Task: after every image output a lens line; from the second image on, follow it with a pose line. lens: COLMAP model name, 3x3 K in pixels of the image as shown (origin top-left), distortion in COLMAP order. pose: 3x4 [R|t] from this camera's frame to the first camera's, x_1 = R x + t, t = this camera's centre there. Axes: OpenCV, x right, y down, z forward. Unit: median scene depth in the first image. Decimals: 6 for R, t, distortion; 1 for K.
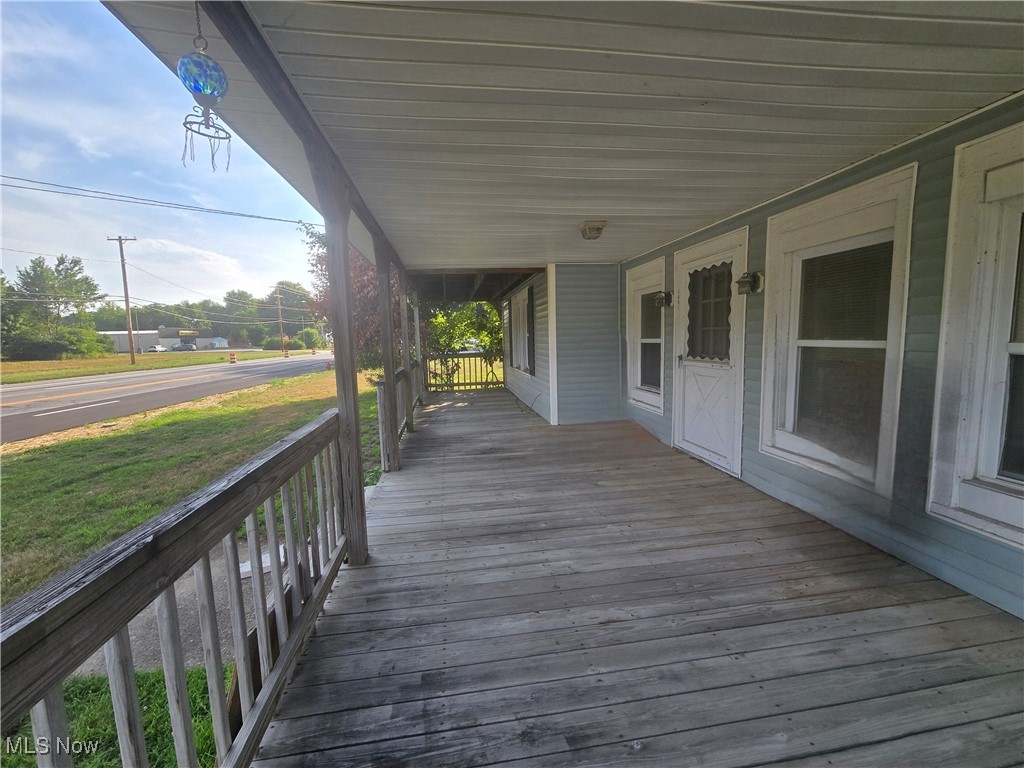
lens RADIAL K [[420.4, 0, 513.5], [0, 420.4, 373.8], [0, 0, 1]] dist [-0.000871, 0.000014]
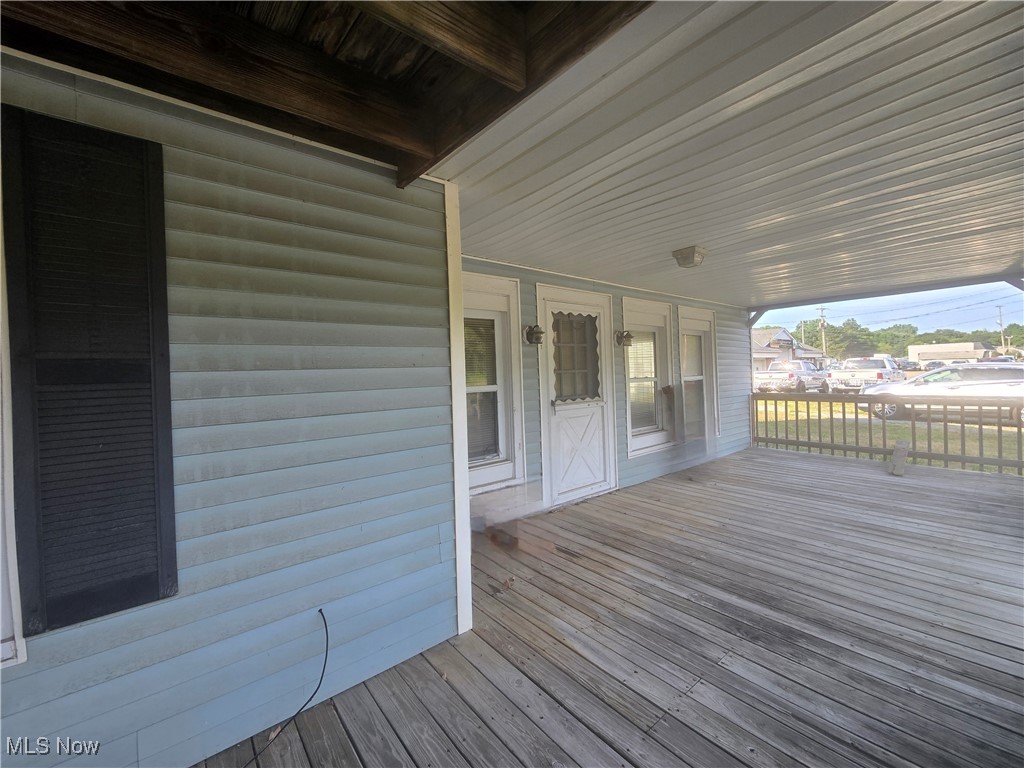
lens RADIAL K [[420.4, 0, 513.5], [0, 420.4, 373.8], [0, 0, 1]] dist [-0.000871, 0.000014]
pose [[-0.509614, 0.041576, 0.859398, -0.360179], [0.119368, 0.992589, 0.022764, -0.143460], [-0.852083, 0.114185, -0.510800, 1.668267]]
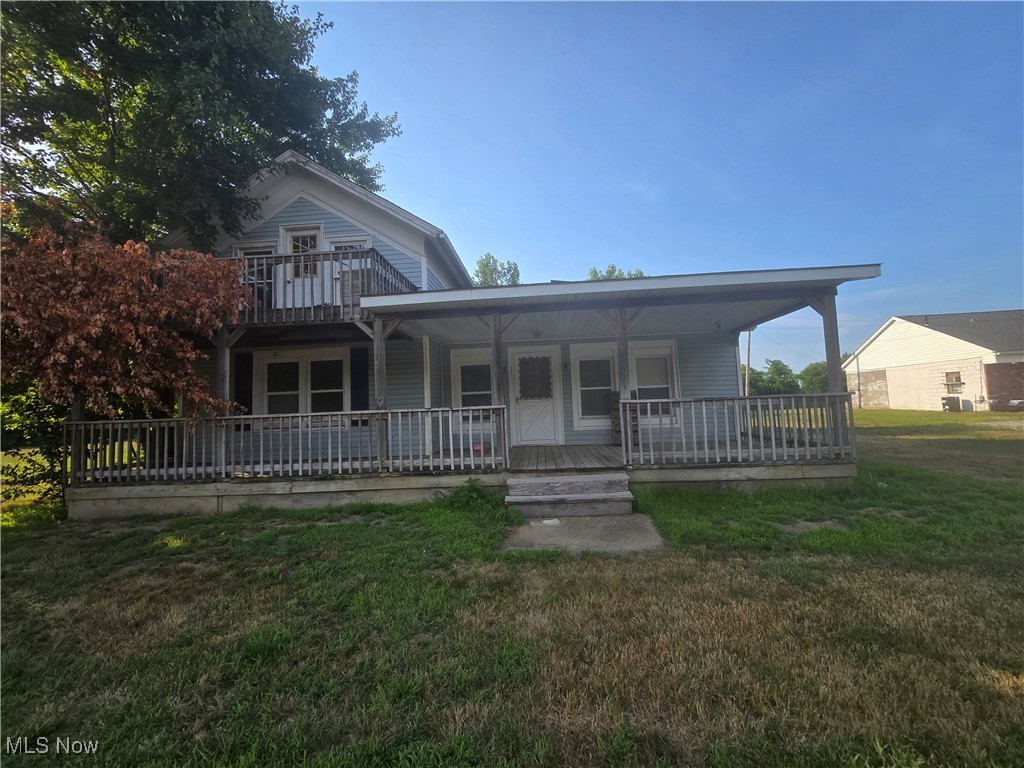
lens RADIAL K [[420.4, 0, 513.5], [0, 420.4, 373.8], [0, 0, 1]] dist [-0.000871, 0.000014]
pose [[0.211963, 0.078764, 0.974099, -1.727194], [0.120866, 0.986982, -0.106106, 0.058866], [-0.969775, 0.140226, 0.199684, 0.659471]]
